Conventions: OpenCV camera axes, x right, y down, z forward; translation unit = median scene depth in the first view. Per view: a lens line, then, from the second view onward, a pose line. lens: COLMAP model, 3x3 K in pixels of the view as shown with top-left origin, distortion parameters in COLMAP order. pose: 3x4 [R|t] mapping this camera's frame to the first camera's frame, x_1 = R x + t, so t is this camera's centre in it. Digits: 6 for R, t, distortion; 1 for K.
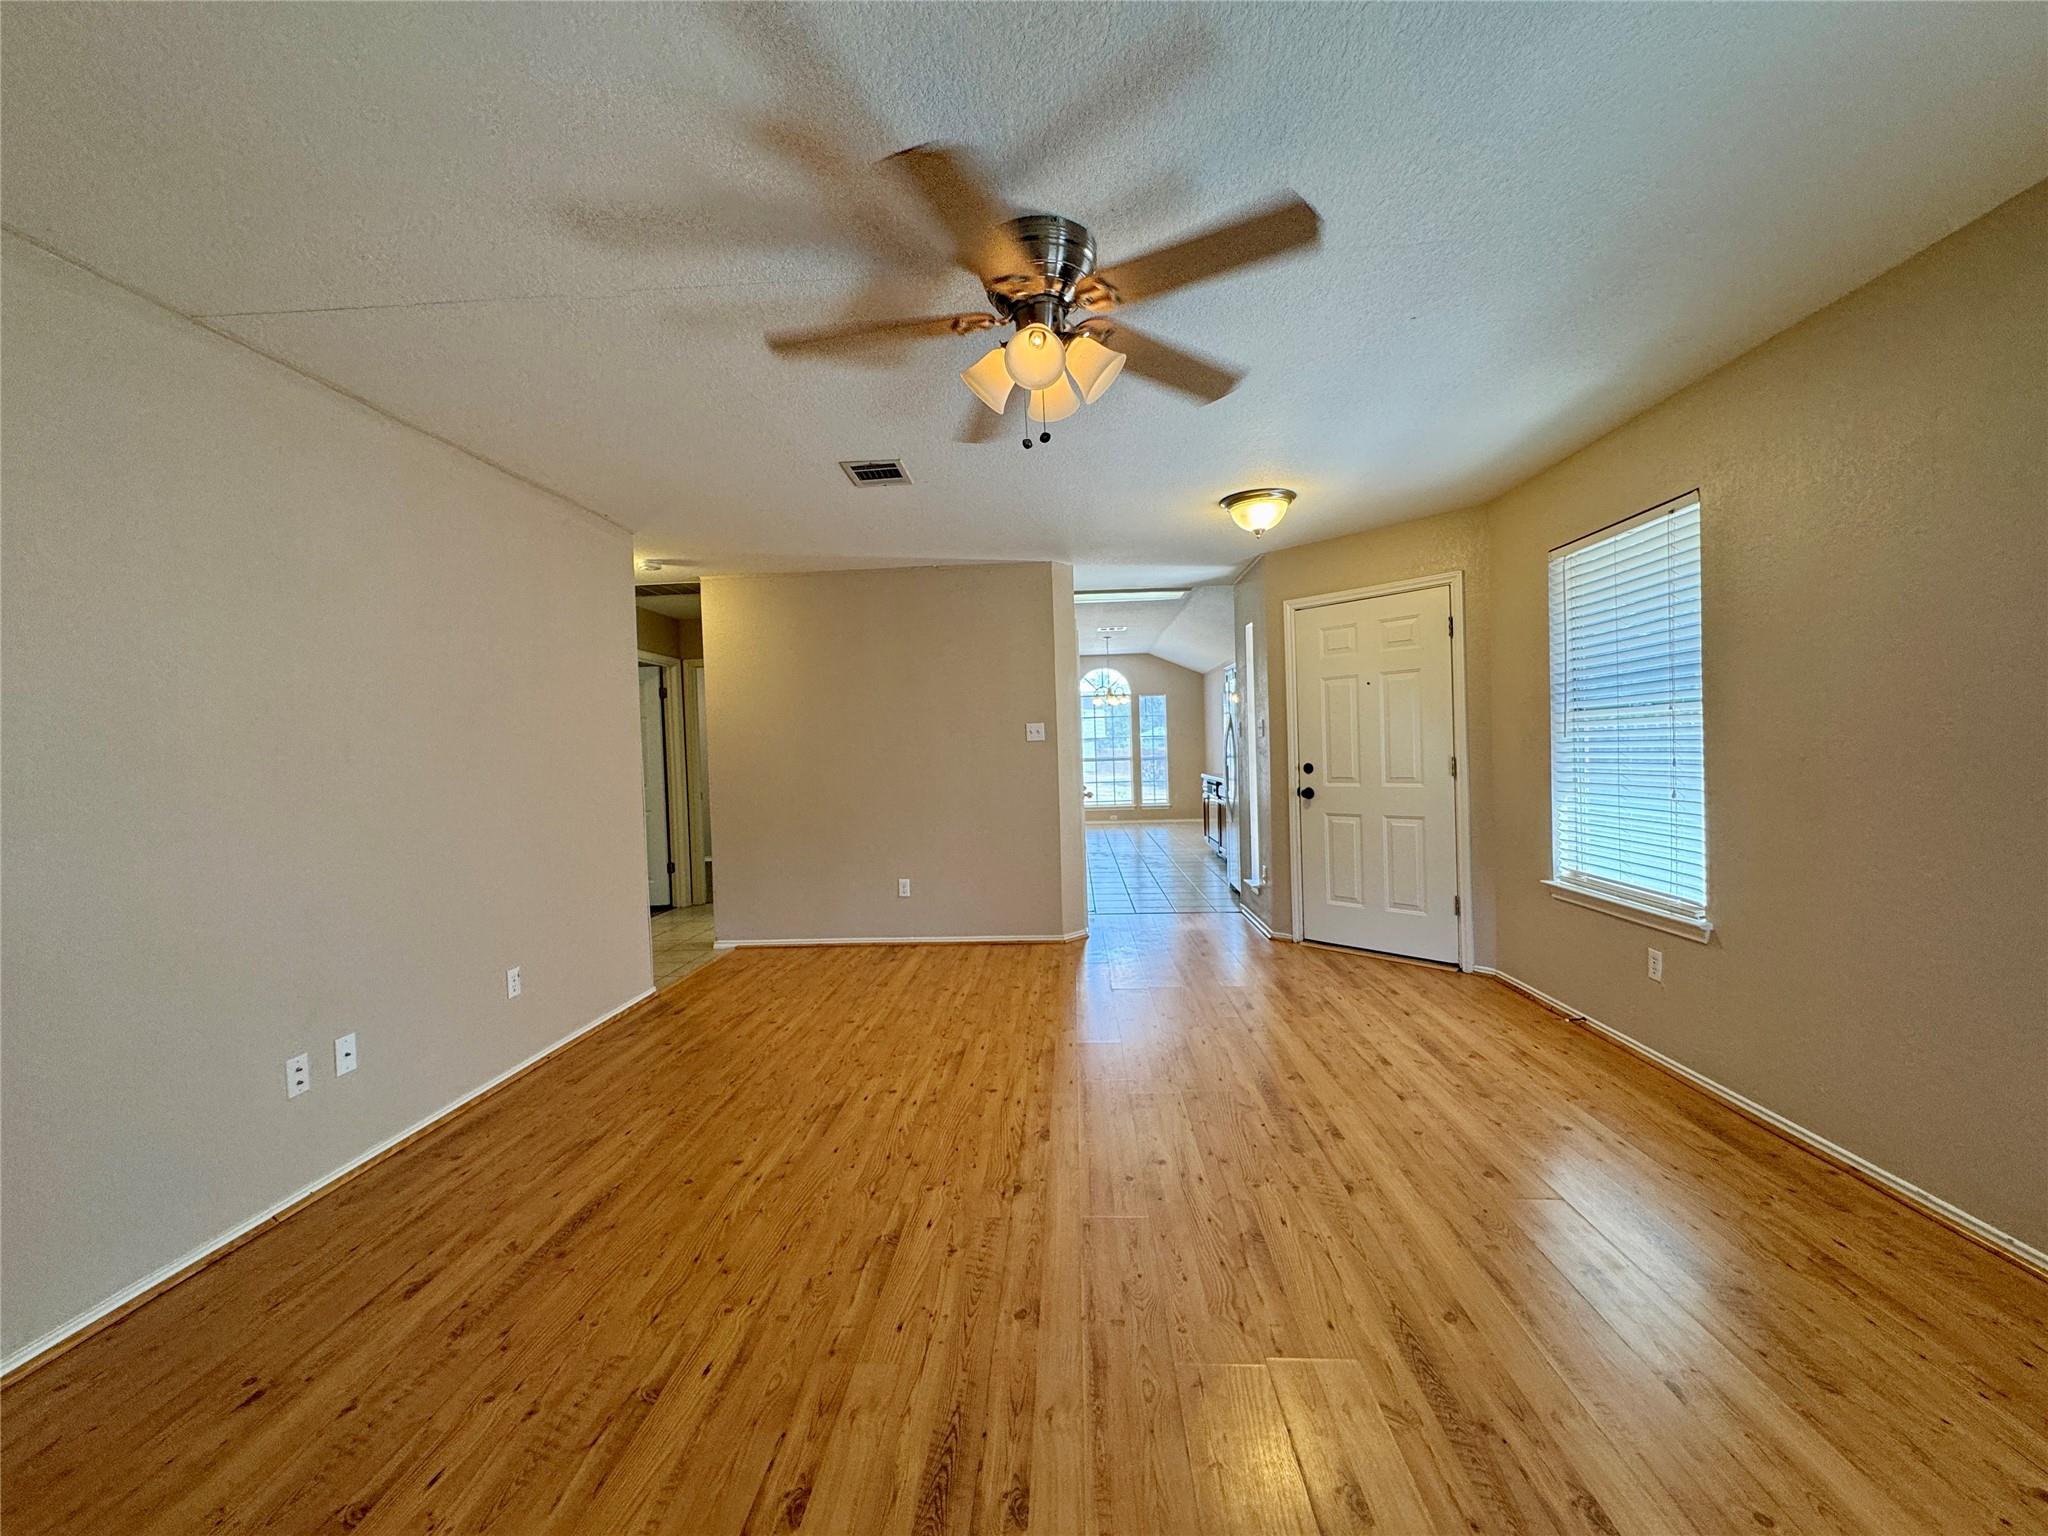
lens RADIAL K [[814.9, 0, 1017.7], [0, 814.9, 772.1], [0, 0, 1]] dist [-0.000524, -0.000044]
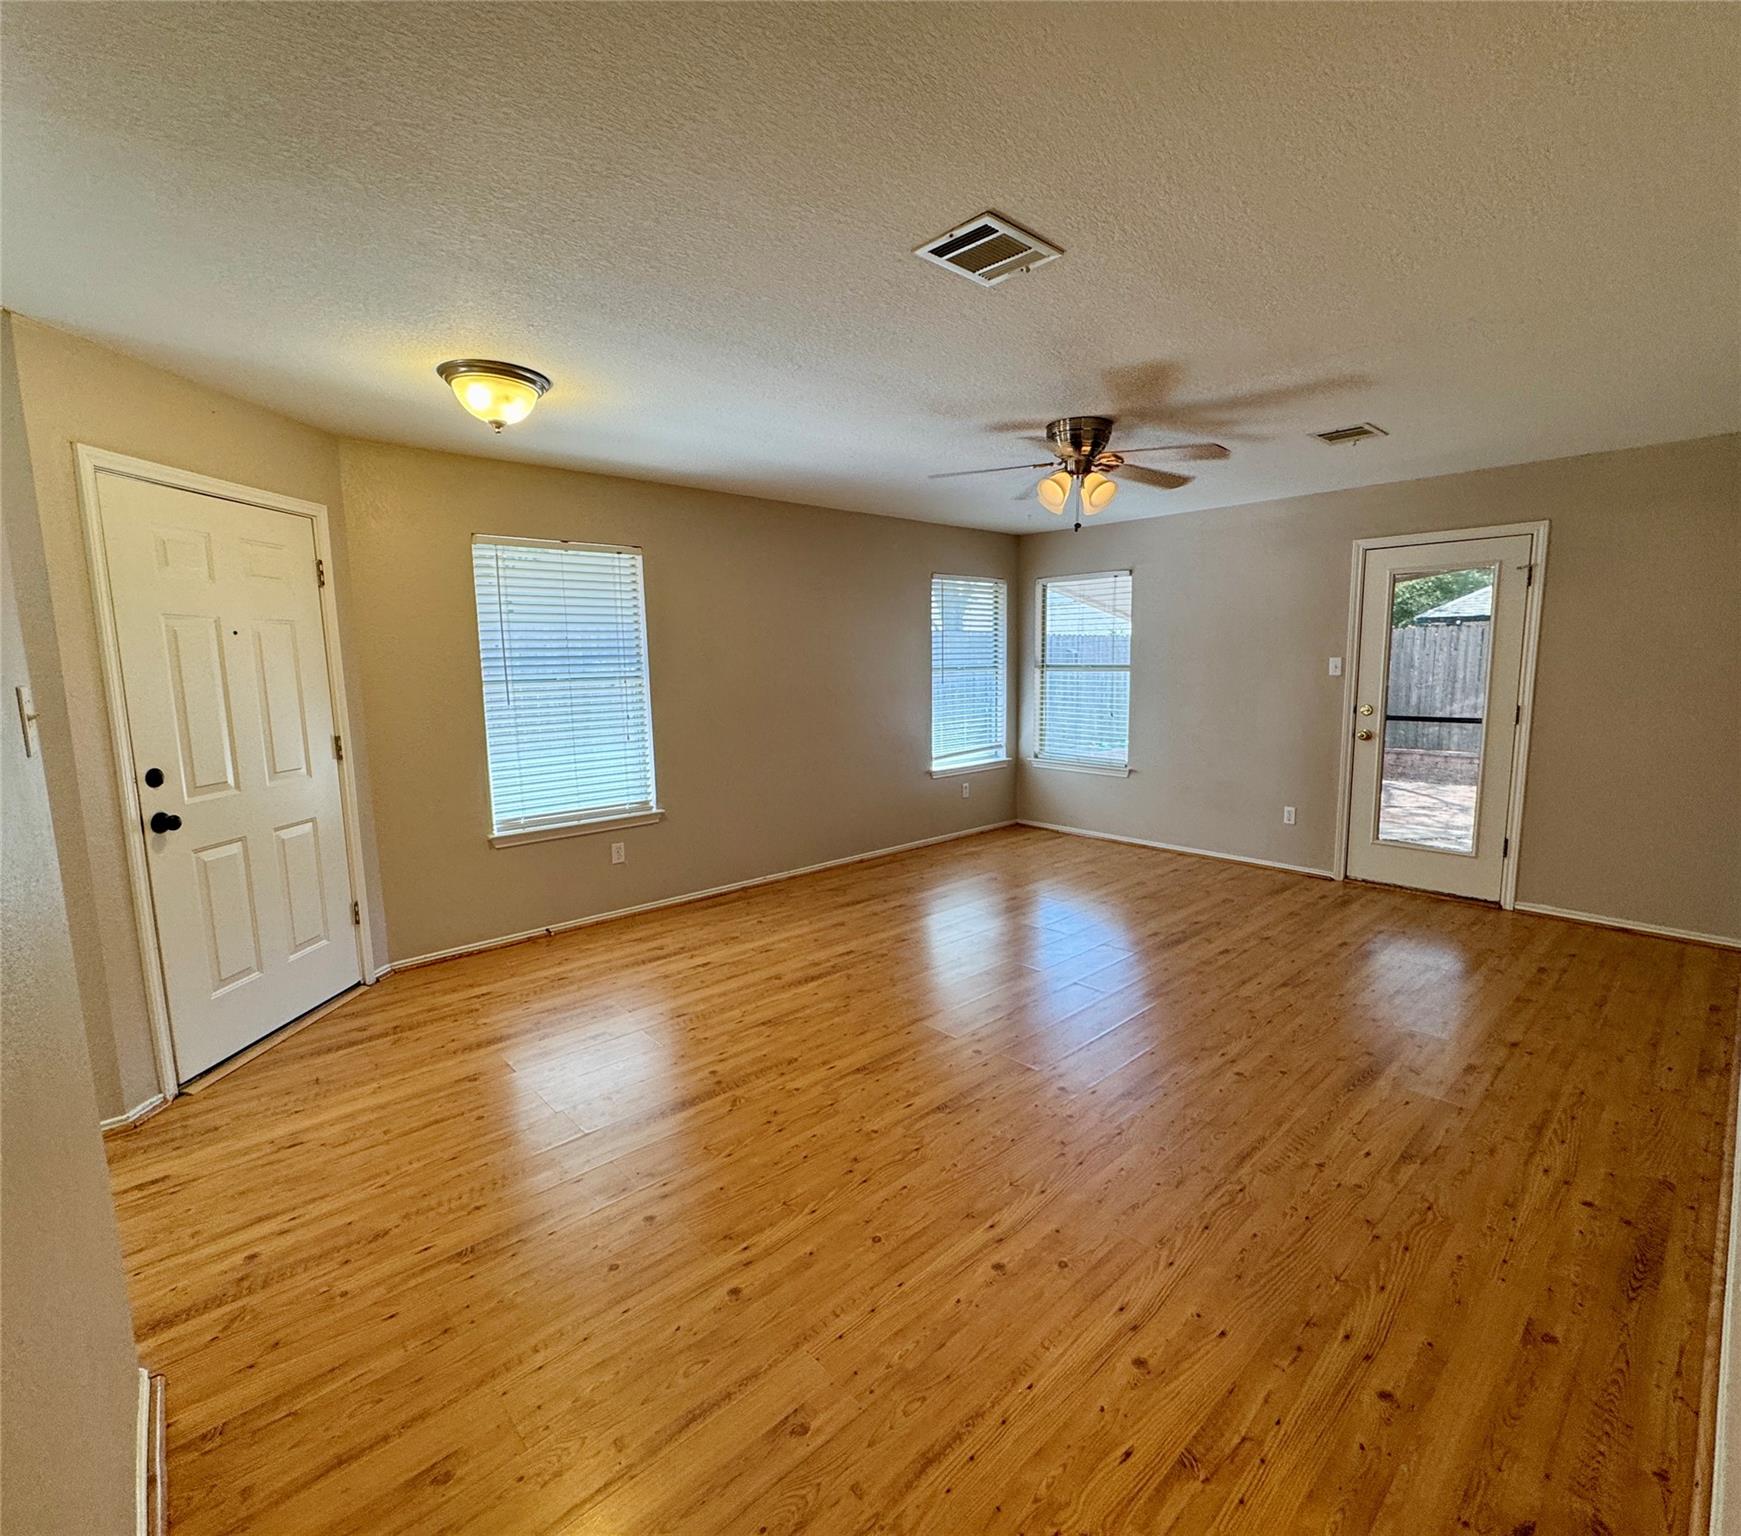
lens RADIAL K [[813.8, 0, 899.1], [0, 813.8, 765.6], [0, 0, 1]] dist [-0.002945, 0.001227]
pose [[-0.732462, -0.048890, 0.679051, -0.621807], [0.055603, 0.989790, 0.131239, -0.093799], [-0.678534, 0.133885, -0.722265, 1.740723]]
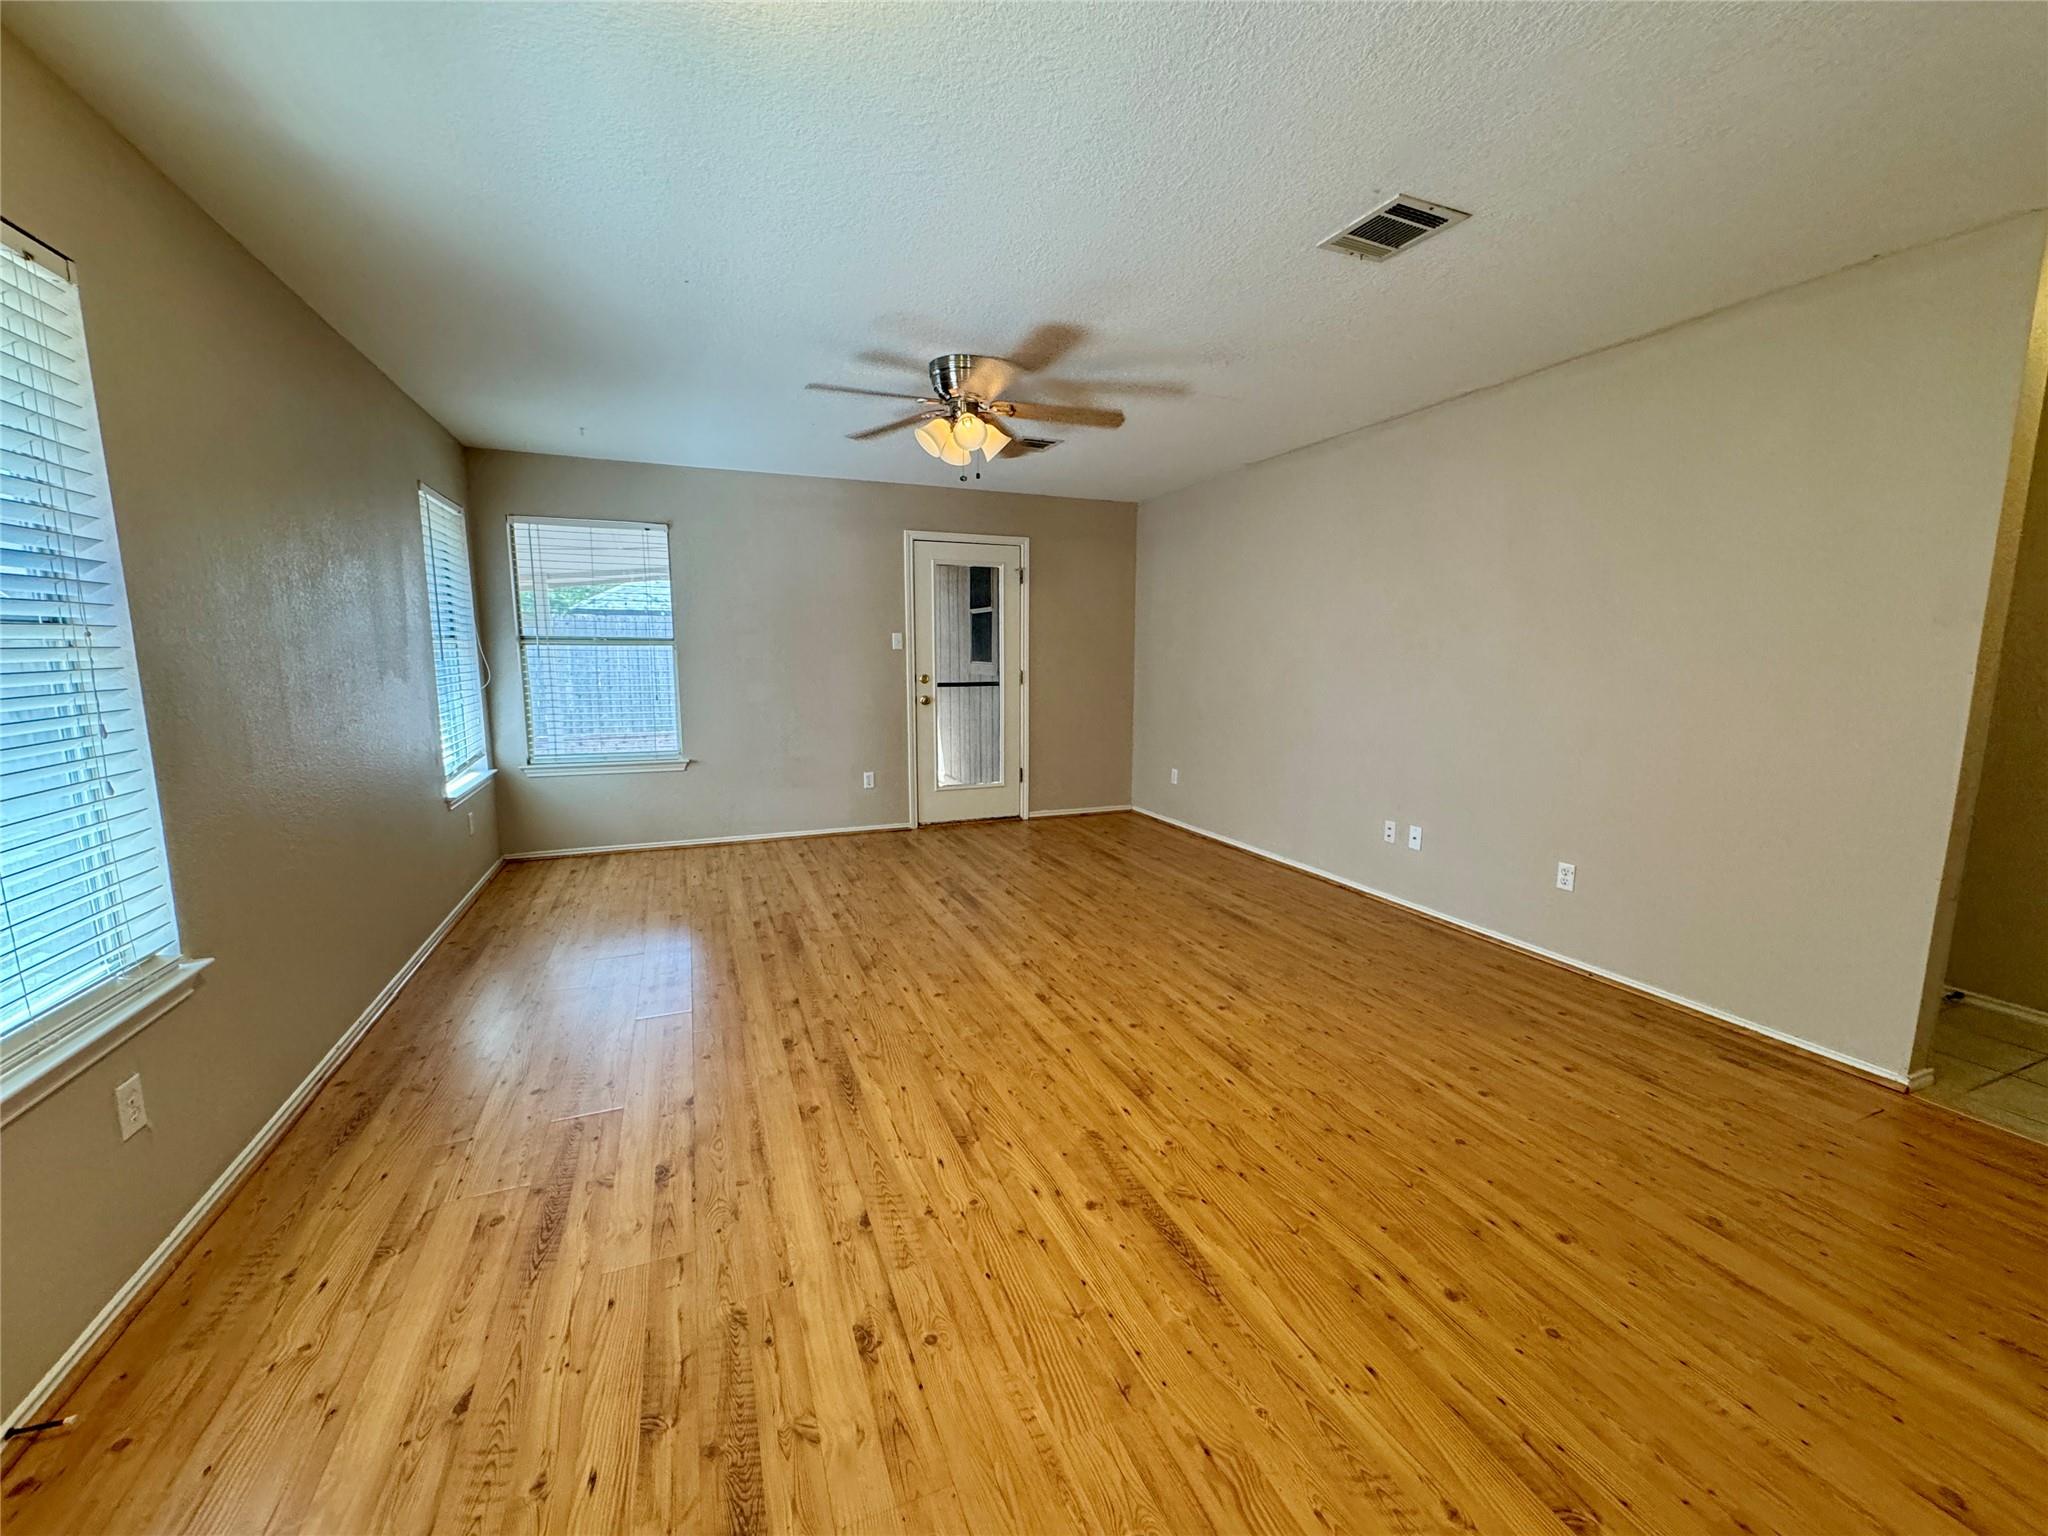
lens RADIAL K [[814.9, 0, 1020.3], [0, 814.9, 764.1], [0, 0, 1]] dist [-0.000524, -0.000044]
pose [[-0.899303, 0.089769, -0.428014, 0.467141], [0.012761, 0.983676, 0.179498, -0.080778], [0.437141, 0.155961, -0.885768, 1.735837]]
